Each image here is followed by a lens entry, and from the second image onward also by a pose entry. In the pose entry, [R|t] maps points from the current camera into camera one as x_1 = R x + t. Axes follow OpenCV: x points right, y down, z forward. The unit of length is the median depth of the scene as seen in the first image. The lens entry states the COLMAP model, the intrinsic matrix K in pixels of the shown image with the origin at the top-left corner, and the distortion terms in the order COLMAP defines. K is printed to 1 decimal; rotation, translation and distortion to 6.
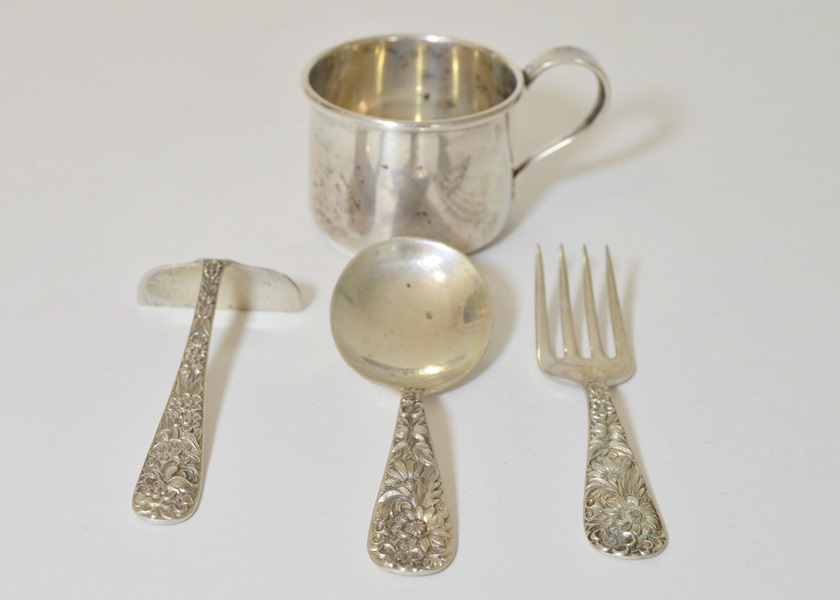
lens RADIAL K [[1509.5, 0, 420.0], [0, 1509.5, 300.0], [0, 0, 1]] dist [-0.003187, 0.007470]
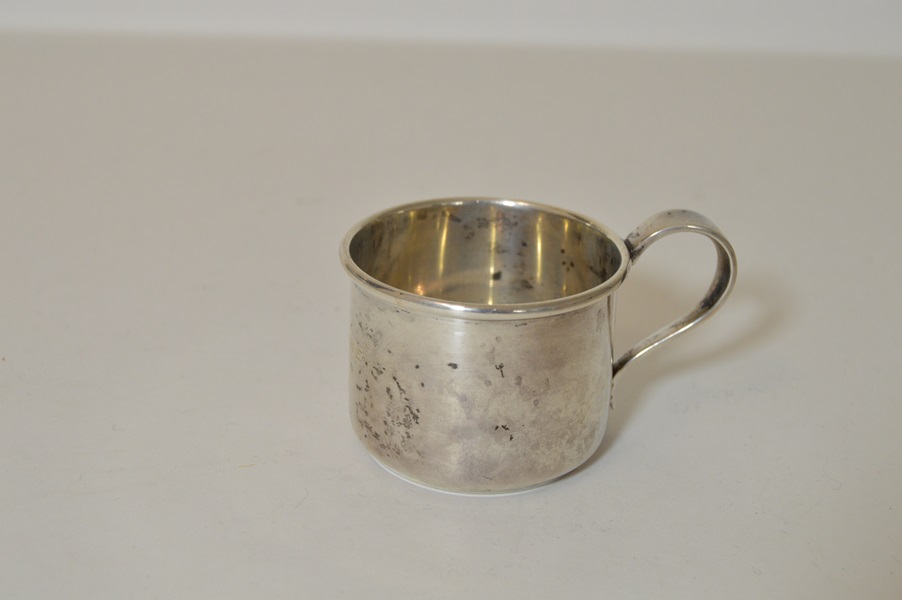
lens RADIAL K [[1501.3, 0, 451.0], [0, 1501.3, 300.0], [0, 0, 1]] dist [-0.016424, -0.178267]
pose [[0.999954, -0.003110, -0.009092, -0.023494], [0.001934, 0.991956, -0.126569, -0.036502], [0.009412, 0.126546, 0.991916, 0.359773]]
